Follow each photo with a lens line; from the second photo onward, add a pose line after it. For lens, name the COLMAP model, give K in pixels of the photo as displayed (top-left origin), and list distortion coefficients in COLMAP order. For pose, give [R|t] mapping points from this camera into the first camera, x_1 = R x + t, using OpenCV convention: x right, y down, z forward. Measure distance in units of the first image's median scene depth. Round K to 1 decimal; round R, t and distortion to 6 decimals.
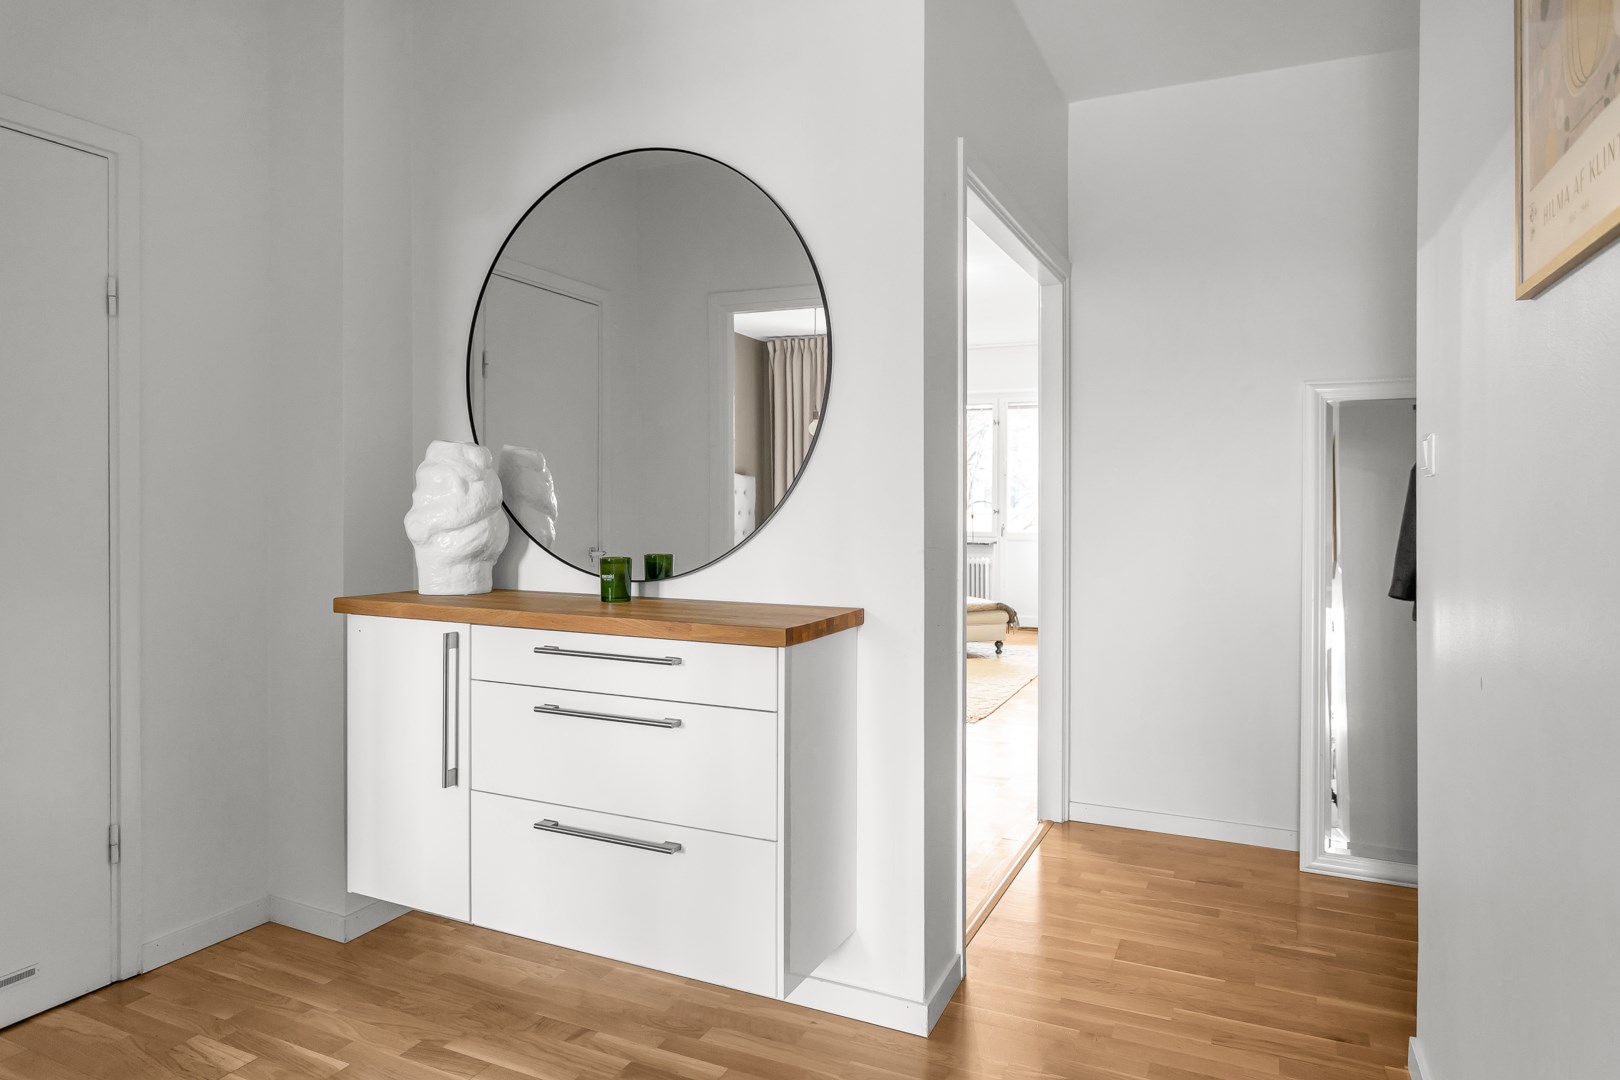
lens RADIAL K [[1021.3, 0, 804.2], [0, 1021.3, 503.3], [0, 0, 1]] dist [-0.016672, 0.001525]
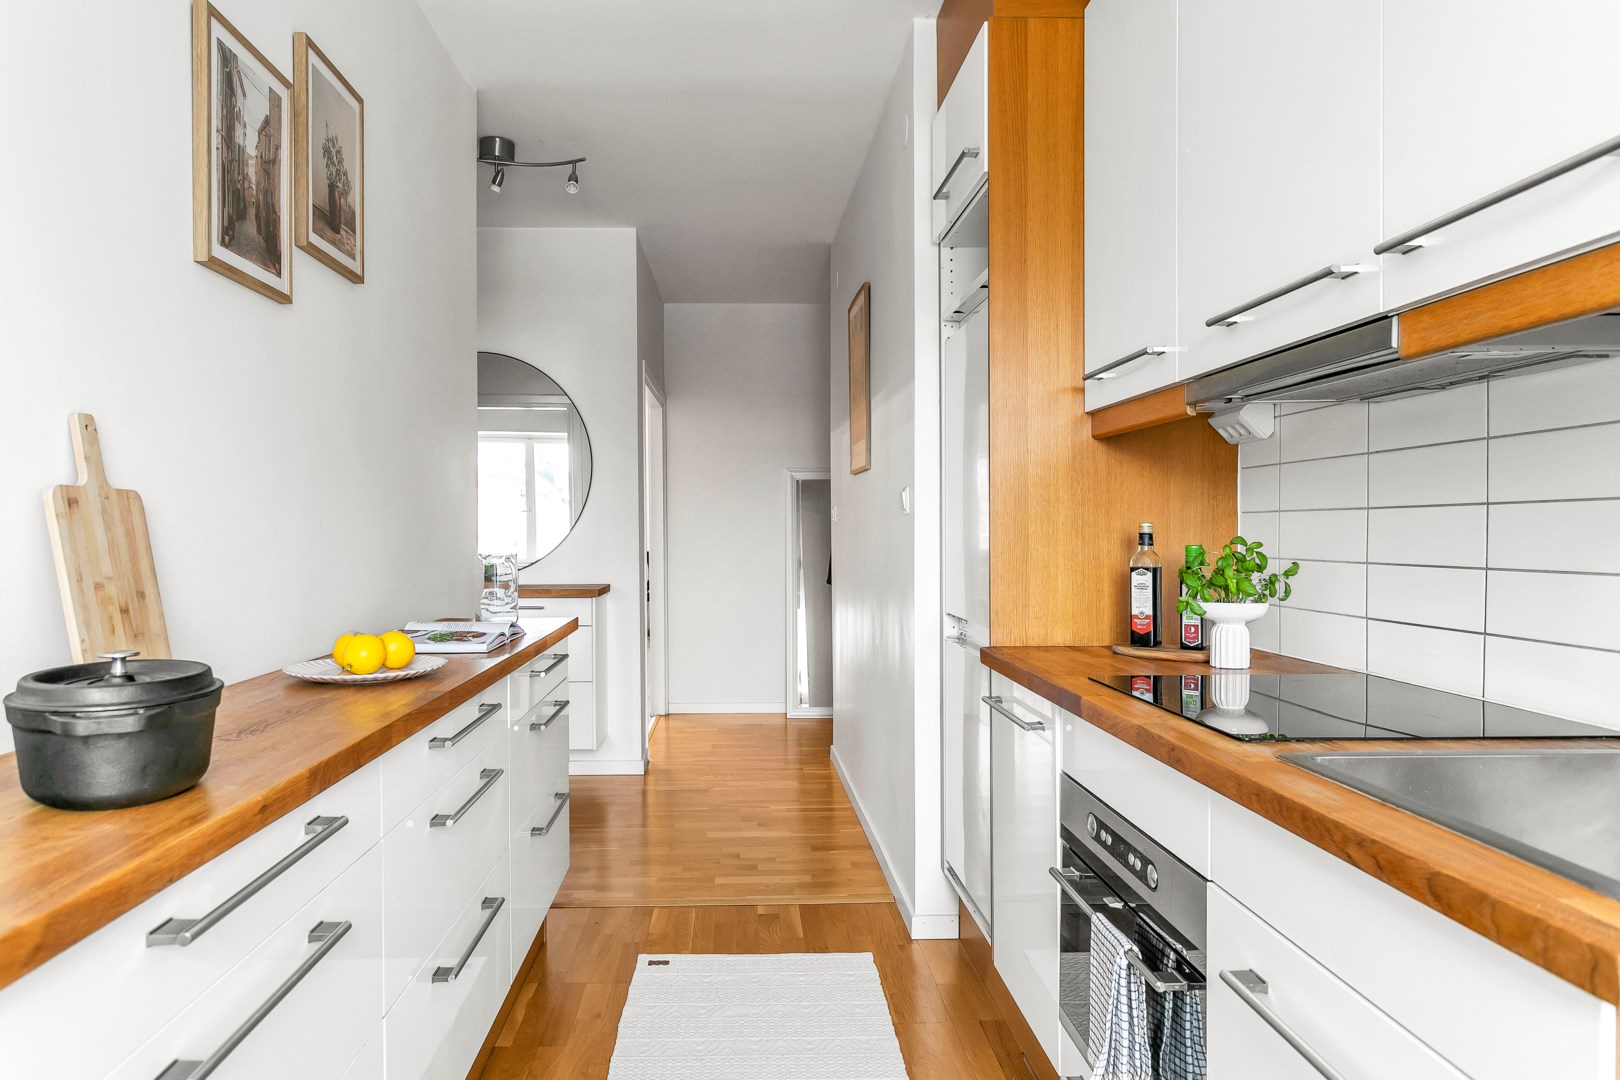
lens RADIAL K [[1021.3, 0, 804.2], [0, 1021.3, 503.3], [0, 0, 1]] dist [-0.016672, 0.001525]
pose [[0.884347, 0.007553, 0.466768, -0.381700], [0.004766, 0.999671, -0.025205, -0.008241], [-0.466805, 0.024514, 0.884020, -0.725894]]
